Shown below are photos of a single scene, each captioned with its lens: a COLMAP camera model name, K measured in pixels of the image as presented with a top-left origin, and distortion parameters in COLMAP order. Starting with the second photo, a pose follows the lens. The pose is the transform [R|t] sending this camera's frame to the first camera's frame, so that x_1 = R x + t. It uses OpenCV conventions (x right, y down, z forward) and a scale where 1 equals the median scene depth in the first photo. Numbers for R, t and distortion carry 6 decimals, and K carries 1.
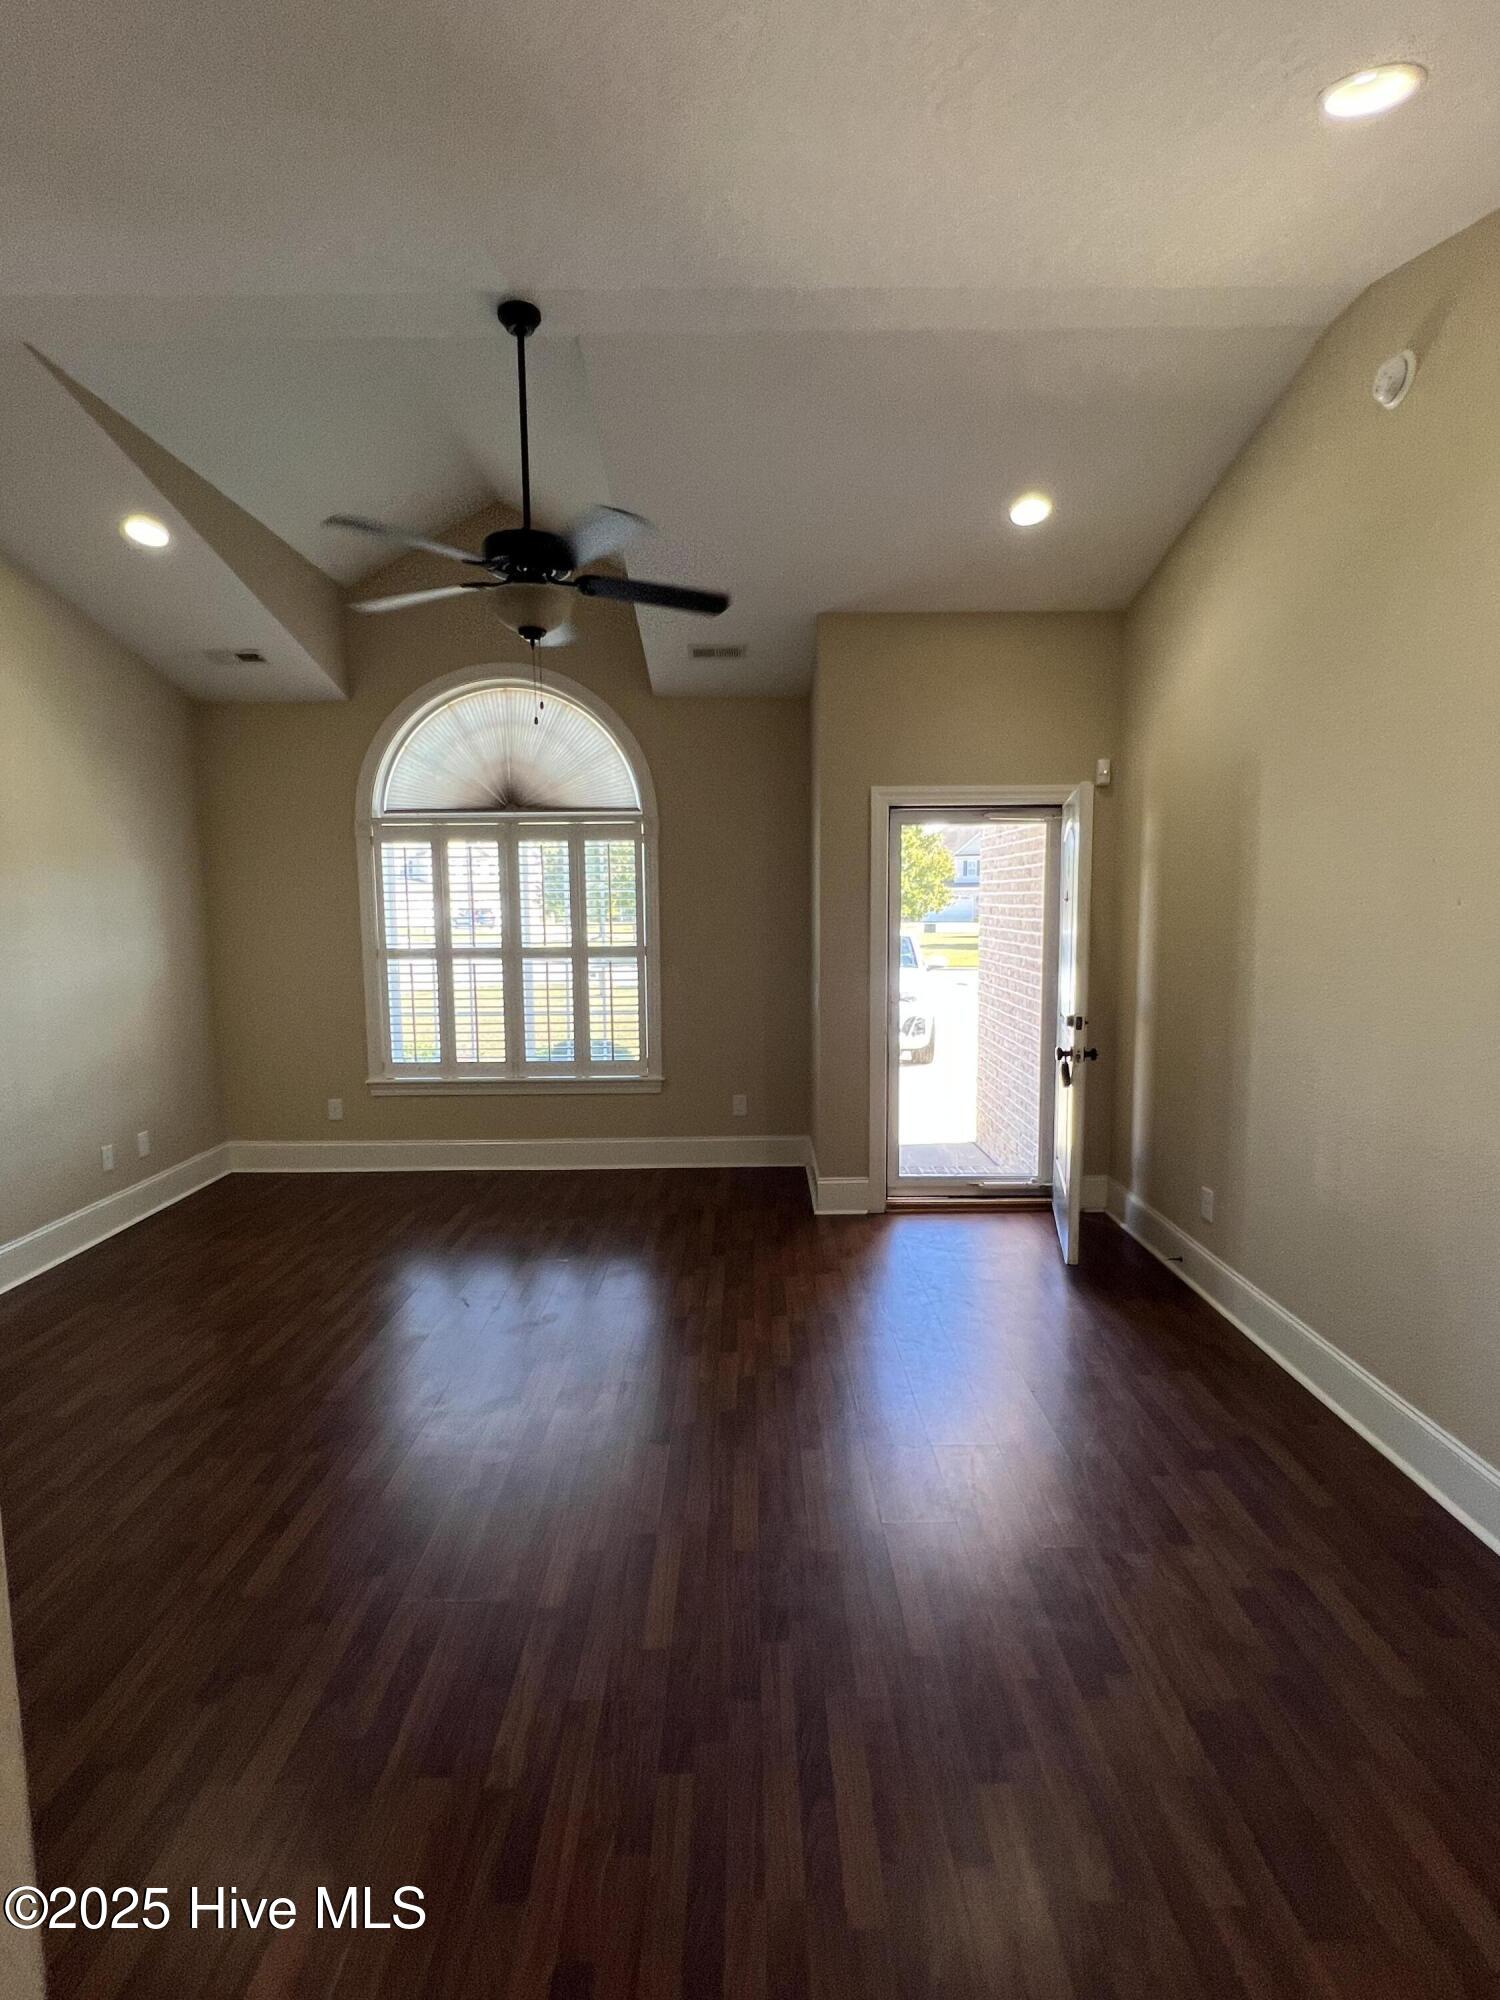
lens RADIAL K [[951.0, 0, 748.8], [0, 951.0, 1004.0], [0, 0, 1]] dist [-0.002253, 0.001607]
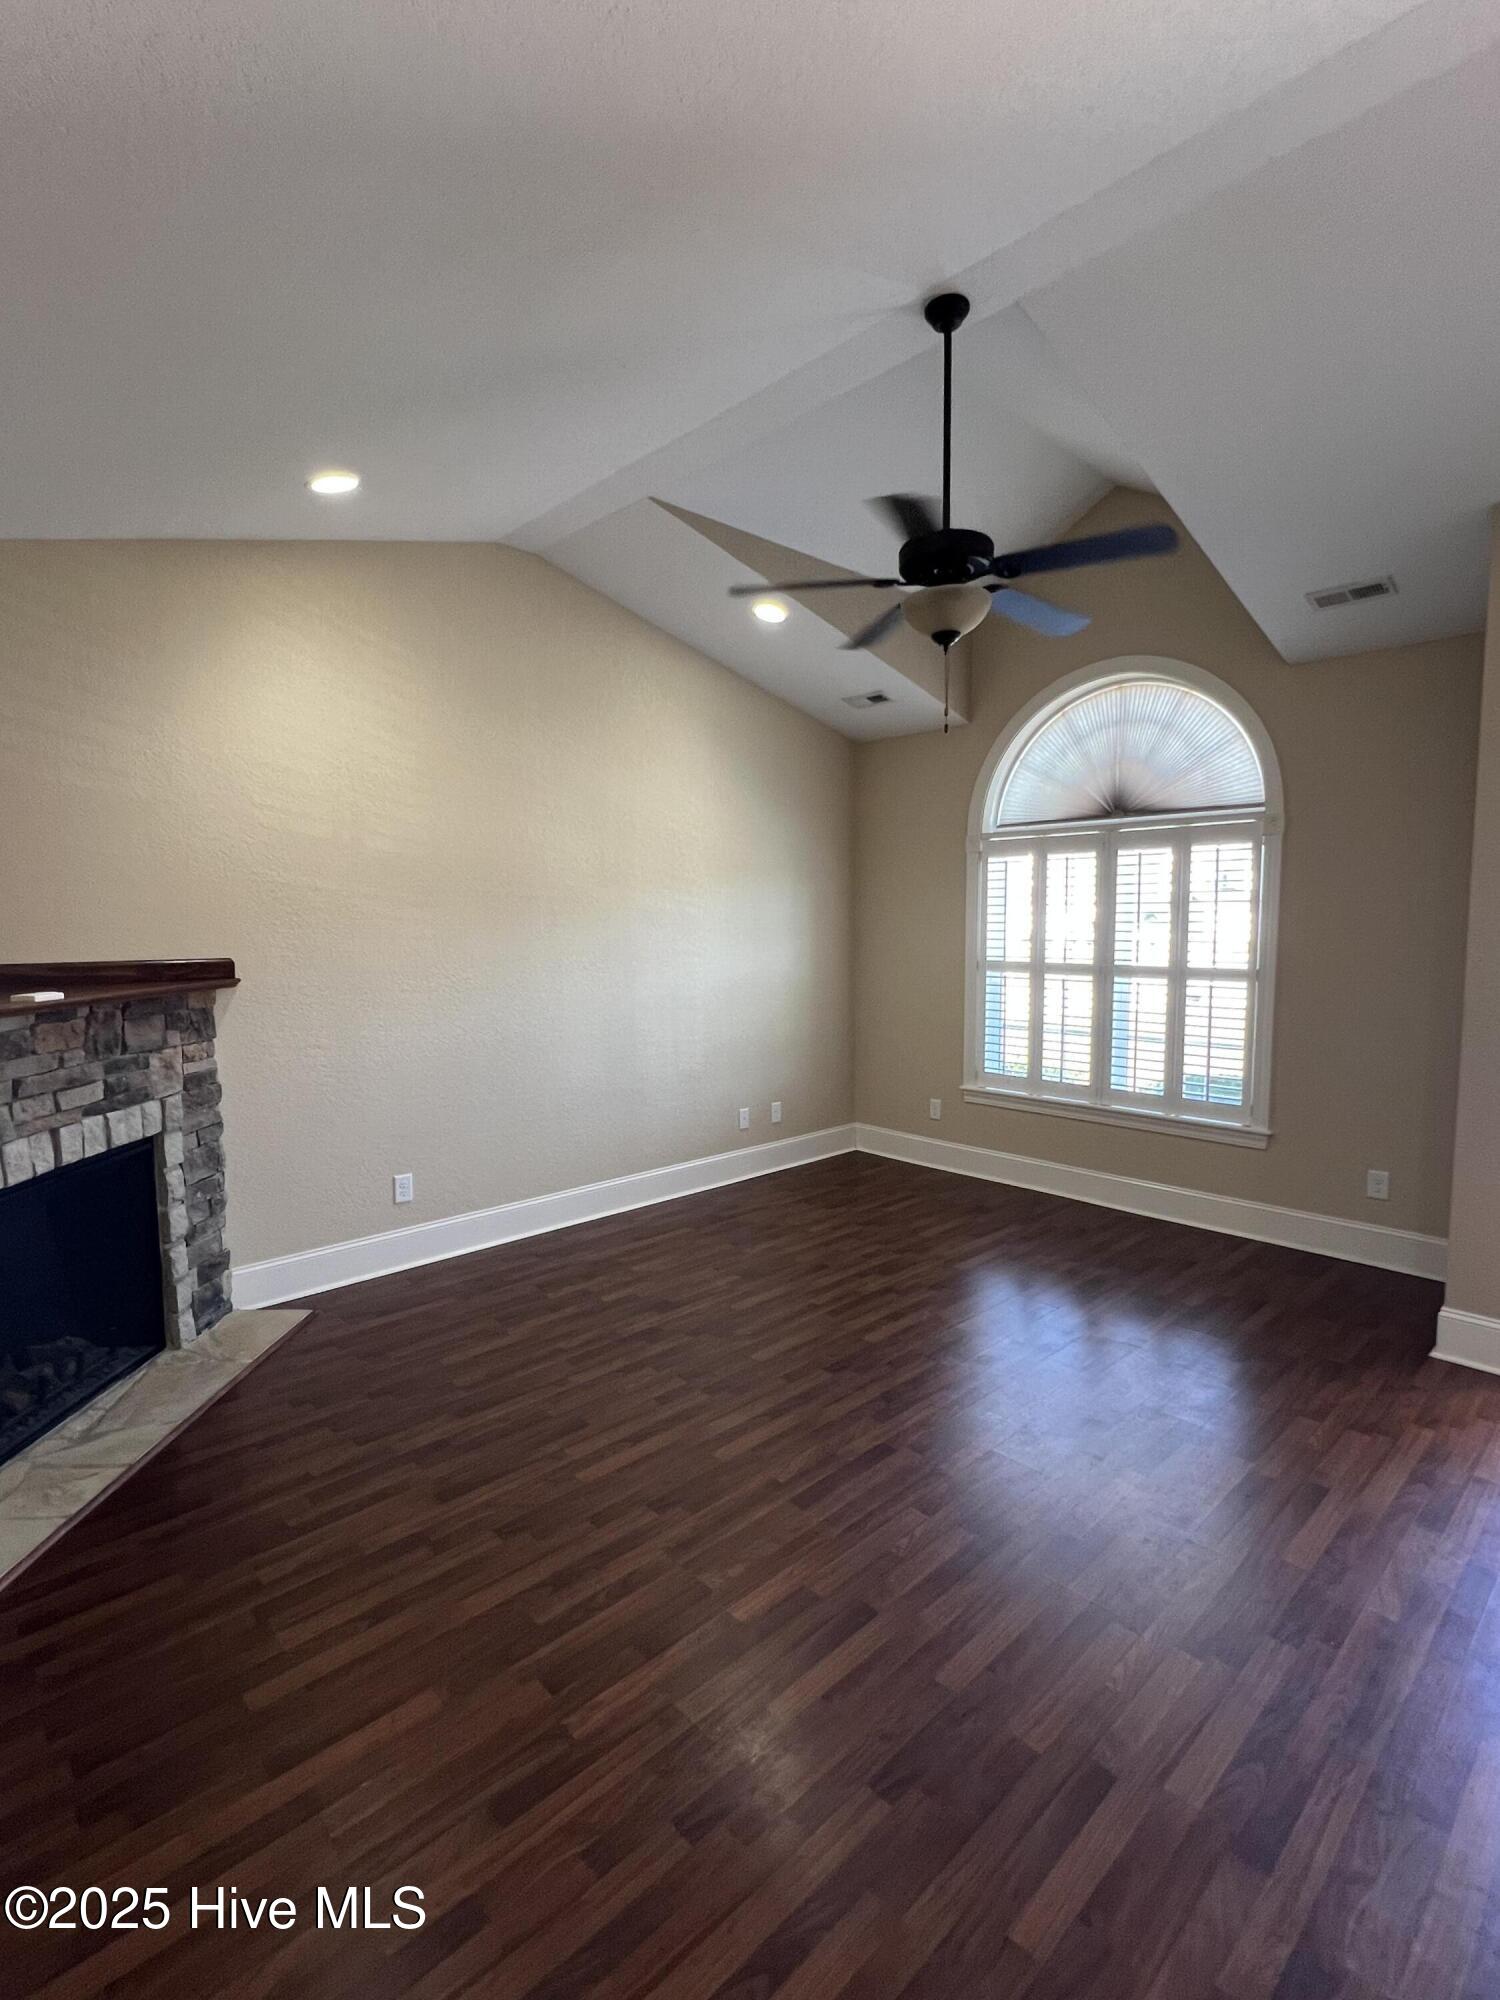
lens RADIAL K [[951.0, 0, 748.4], [0, 951.0, 1001.1], [0, 0, 1]] dist [-0.002253, 0.001607]
pose [[0.687046, 0.068762, -0.723353, 0.188337], [-0.078976, 0.996681, 0.019733, -0.014495], [0.722309, 0.043570, 0.690197, 0.111054]]
